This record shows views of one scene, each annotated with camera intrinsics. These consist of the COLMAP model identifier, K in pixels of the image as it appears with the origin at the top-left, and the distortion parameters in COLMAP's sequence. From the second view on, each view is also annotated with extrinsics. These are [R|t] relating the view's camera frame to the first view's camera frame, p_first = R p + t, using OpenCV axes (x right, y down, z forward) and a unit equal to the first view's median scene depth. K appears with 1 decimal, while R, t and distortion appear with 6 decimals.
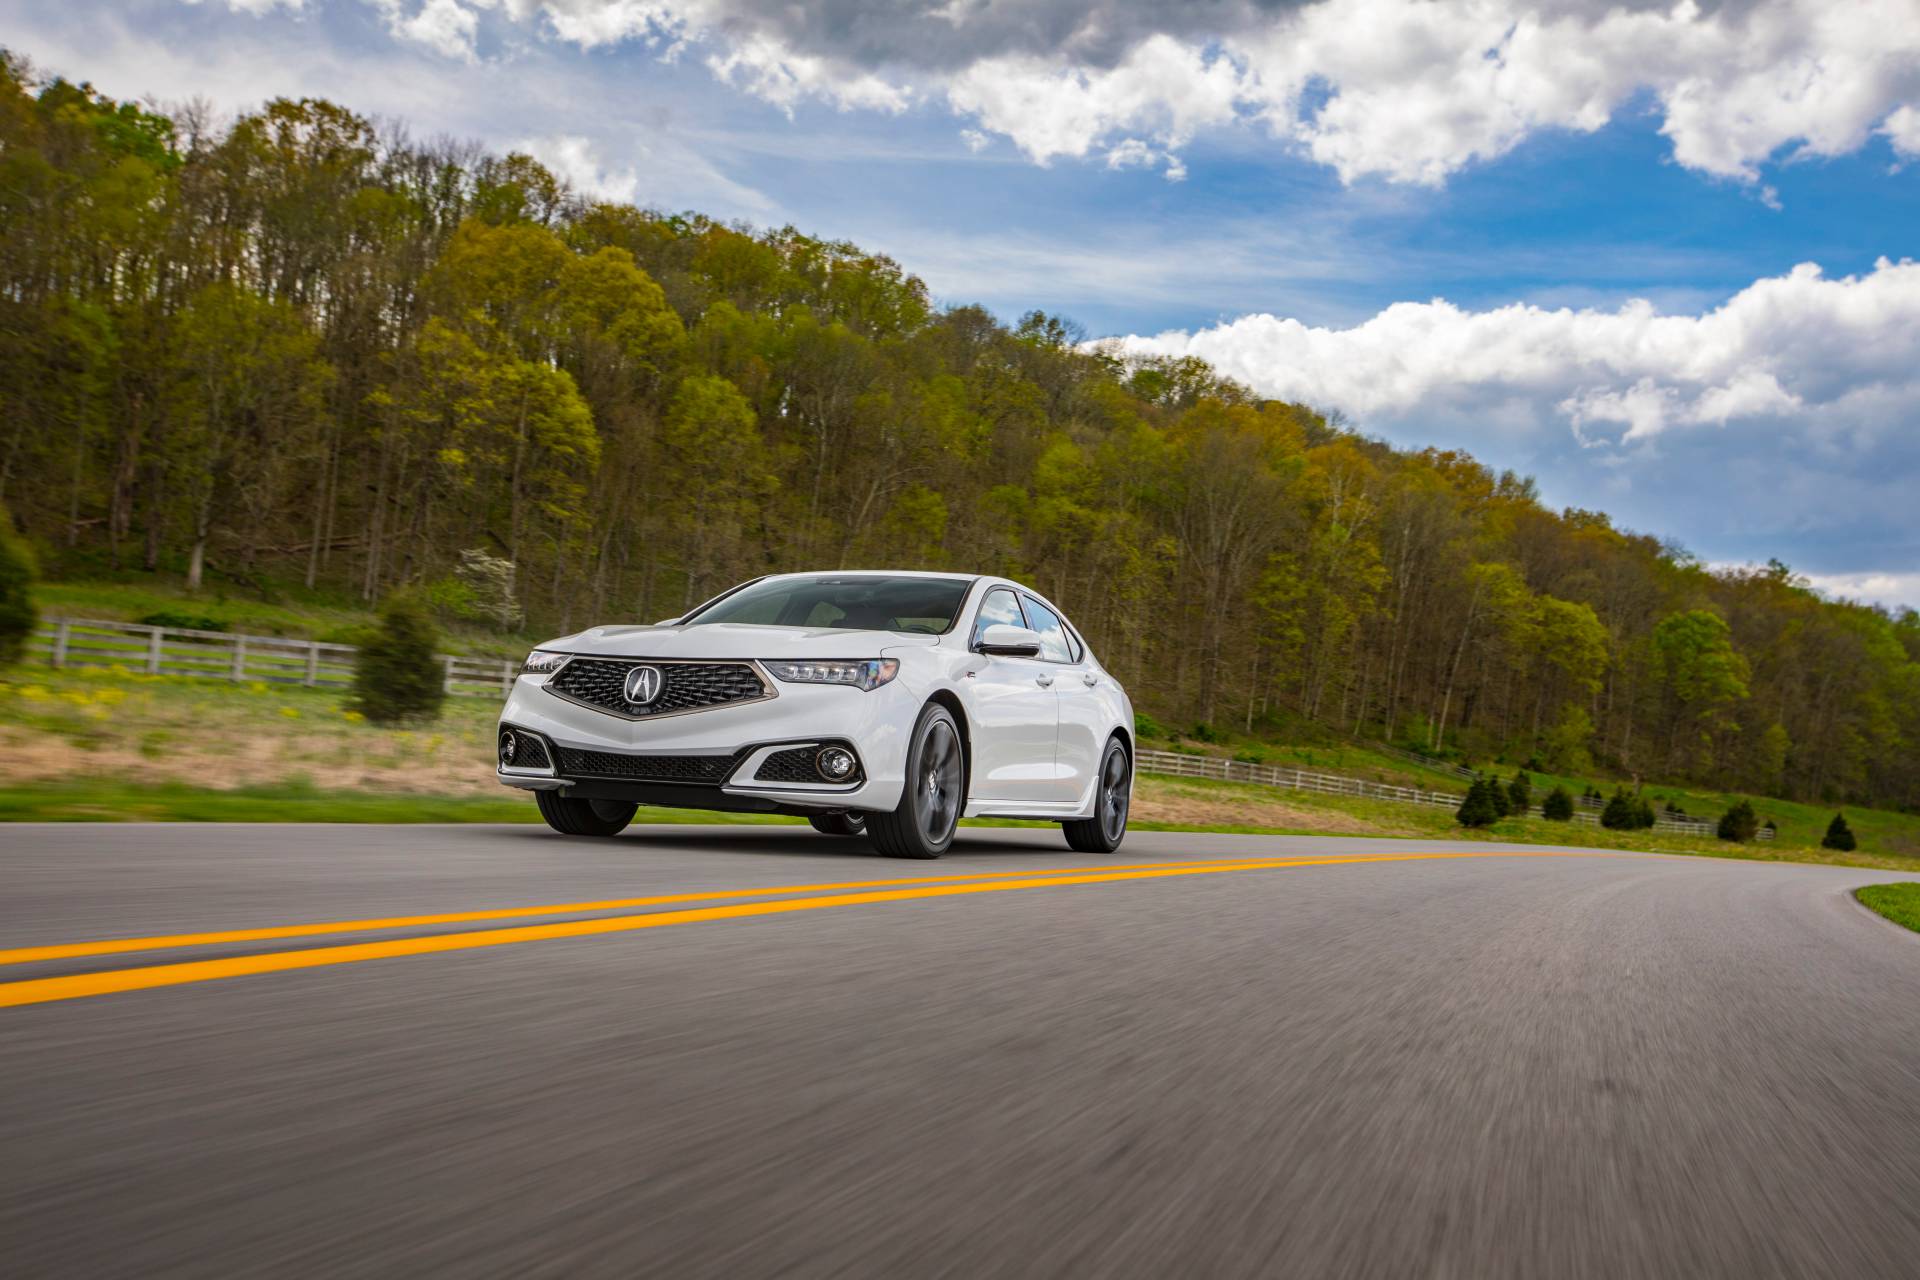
lens RADIAL K [[1797.6, 0, 960.0], [0, 1797.6, 640.0], [0, 0, 1]] dist [0.053693, 0.012445]
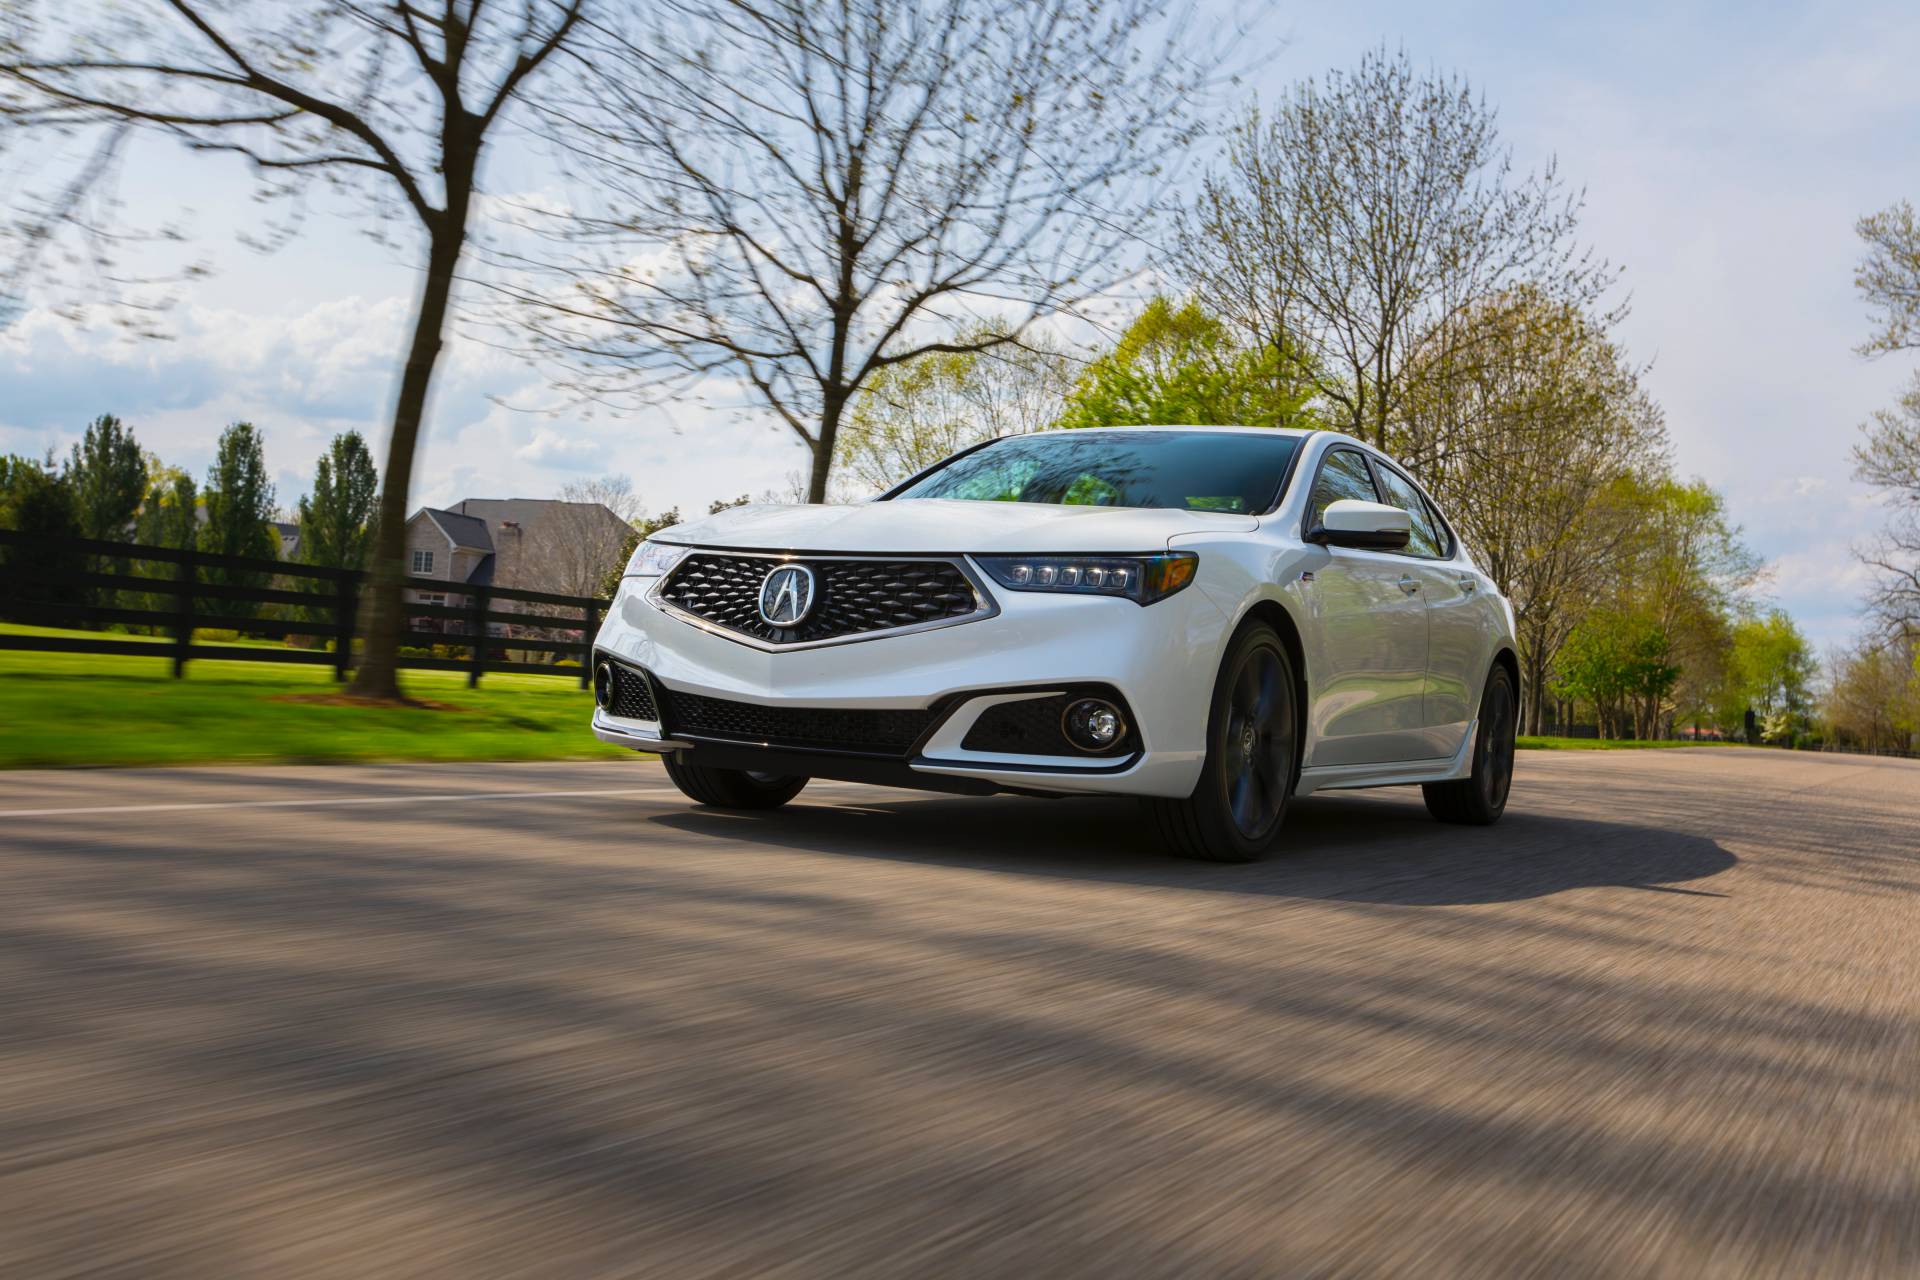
lens RADIAL K [[1797.6, 0, 960.0], [0, 1797.6, 640.0], [0, 0, 1]] dist [0.053693, 0.012445]
pose [[0.987760, 0.004337, -0.155924, -0.018329], [0.005455, 0.998041, 0.062318, 0.001854], [0.155889, -0.062406, 0.985801, 0.380503]]
